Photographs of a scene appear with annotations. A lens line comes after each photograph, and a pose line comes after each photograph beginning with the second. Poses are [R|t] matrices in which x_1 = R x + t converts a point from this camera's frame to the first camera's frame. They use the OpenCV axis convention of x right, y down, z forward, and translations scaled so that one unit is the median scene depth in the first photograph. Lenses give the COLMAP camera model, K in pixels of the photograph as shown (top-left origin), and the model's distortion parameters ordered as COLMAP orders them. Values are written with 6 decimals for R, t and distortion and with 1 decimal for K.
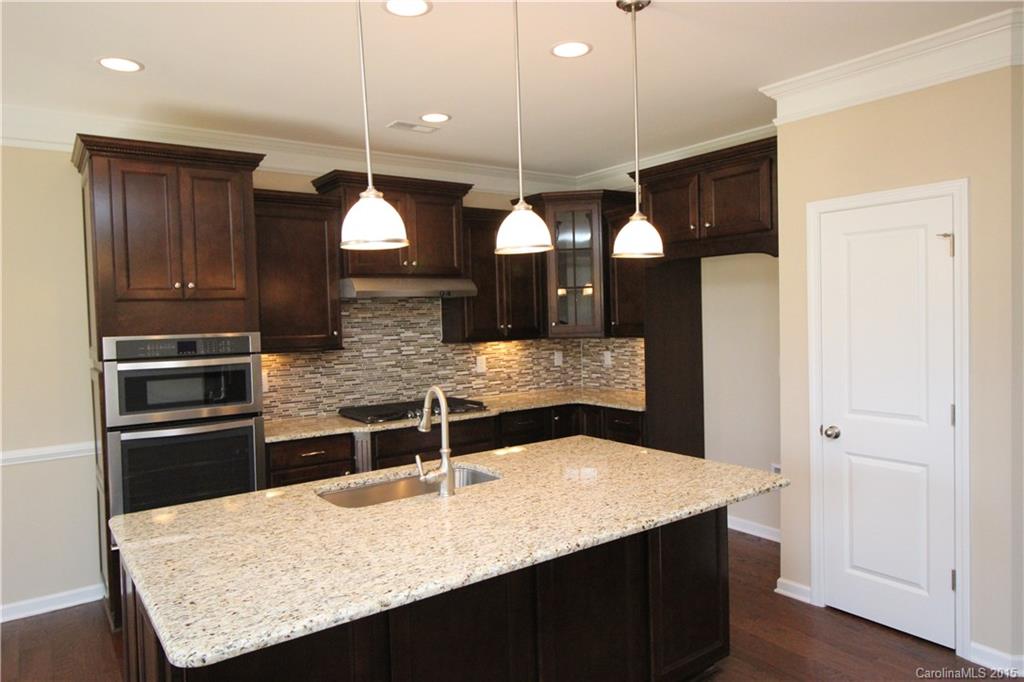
lens RADIAL K [[674.5, 0, 512.8], [0, 674.5, 338.7], [0, 0, 1]] dist [0.012005, -0.008160]
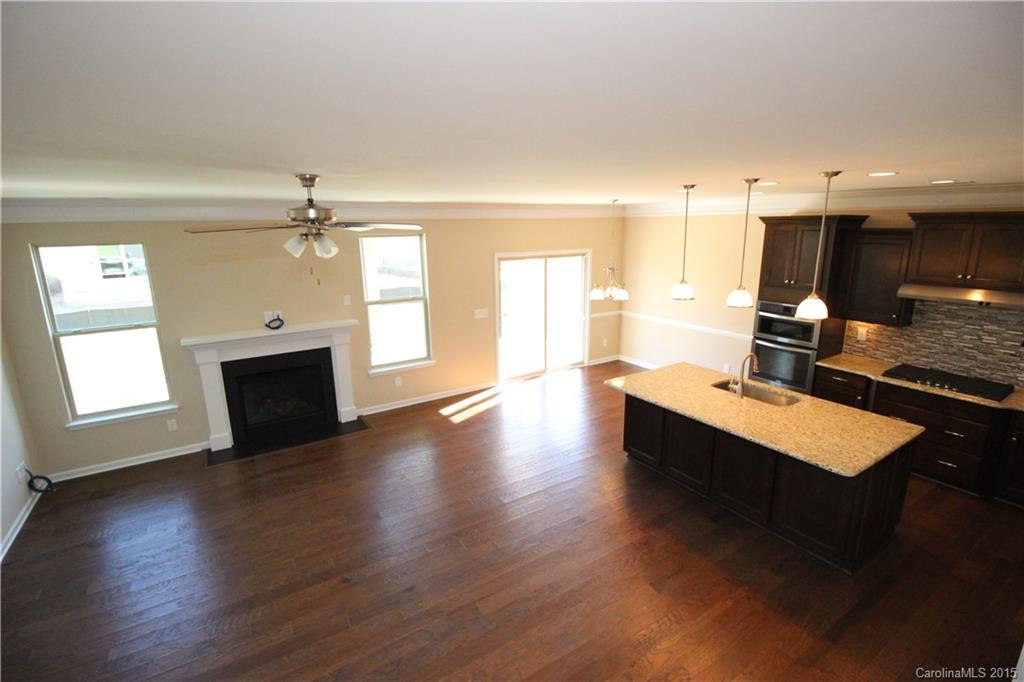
lens RADIAL K [[485.2, 0, 507.3], [0, 485.2, 339.8], [0, 0, 1]] dist [-0.000232, -0.000379]
pose [[-0.060130, 0.260059, -0.963719, 1.076591], [-0.025360, 0.964756, 0.261921, -0.274088], [0.997868, 0.040189, -0.051416, 0.179672]]
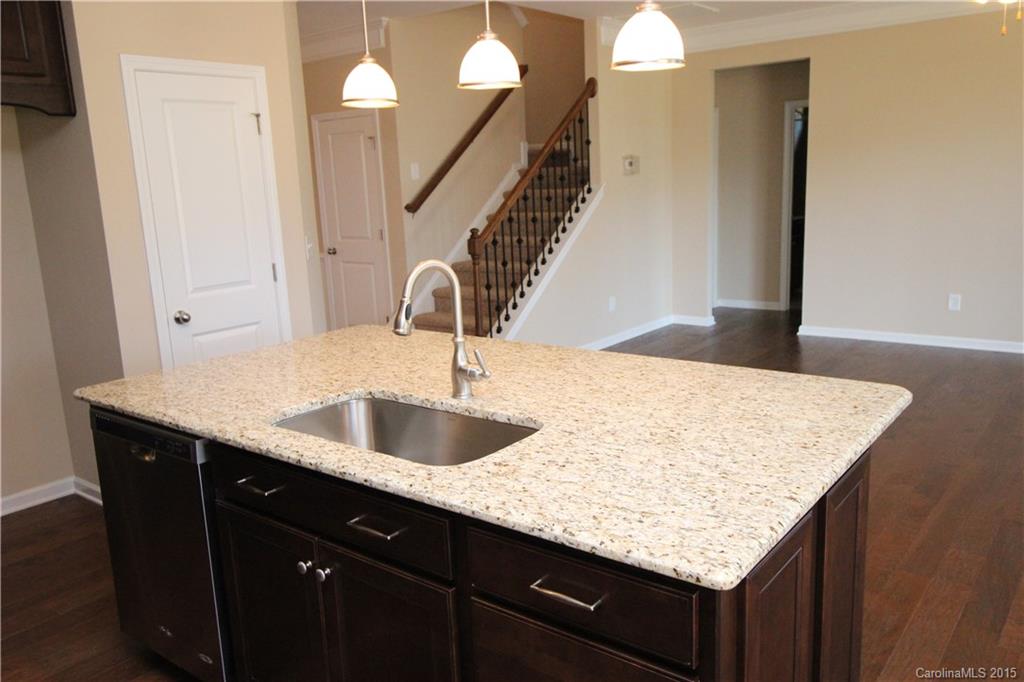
lens RADIAL K [[807.6, 0, 509.6], [0, 807.6, 337.0], [0, 0, 1]] dist [0.014037, -0.000442]
pose [[-0.273770, -0.151521, 0.949785, -0.669877], [0.091062, 0.978993, 0.182429, 0.002711], [-0.957475, 0.136433, -0.254221, 0.810766]]
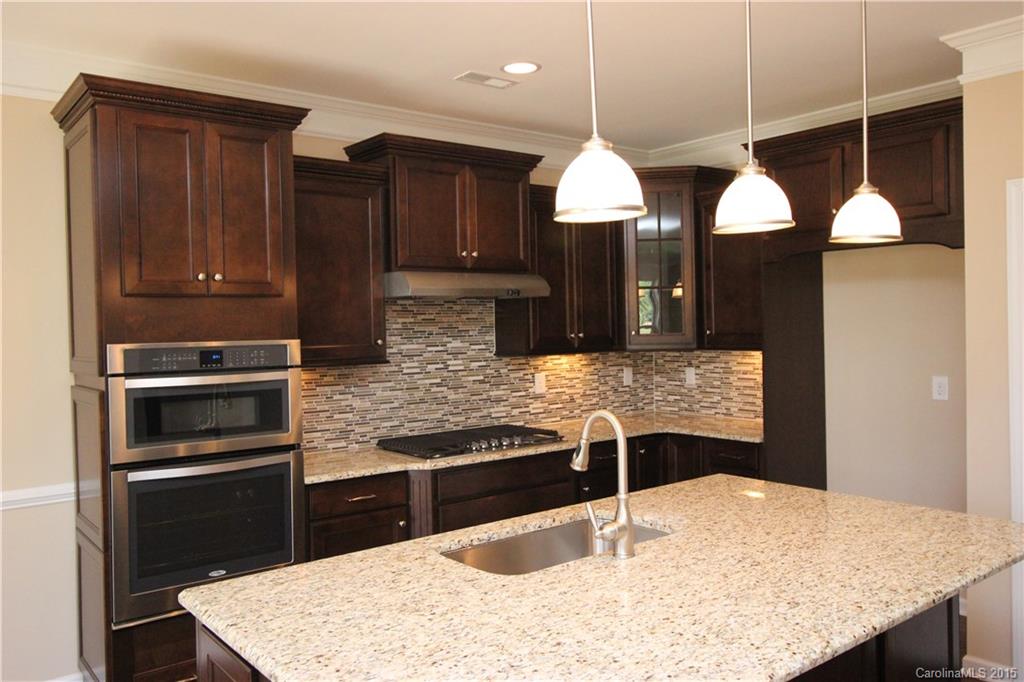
lens RADIAL K [[807.6, 0, 510.5], [0, 807.6, 339.1], [0, 0, 1]] dist [0.014037, -0.000442]
pose [[0.998910, 0.005672, 0.046326, -0.184103], [-0.004794, 0.999808, -0.019024, 0.006338], [-0.046424, 0.018782, 0.998745, 0.074326]]
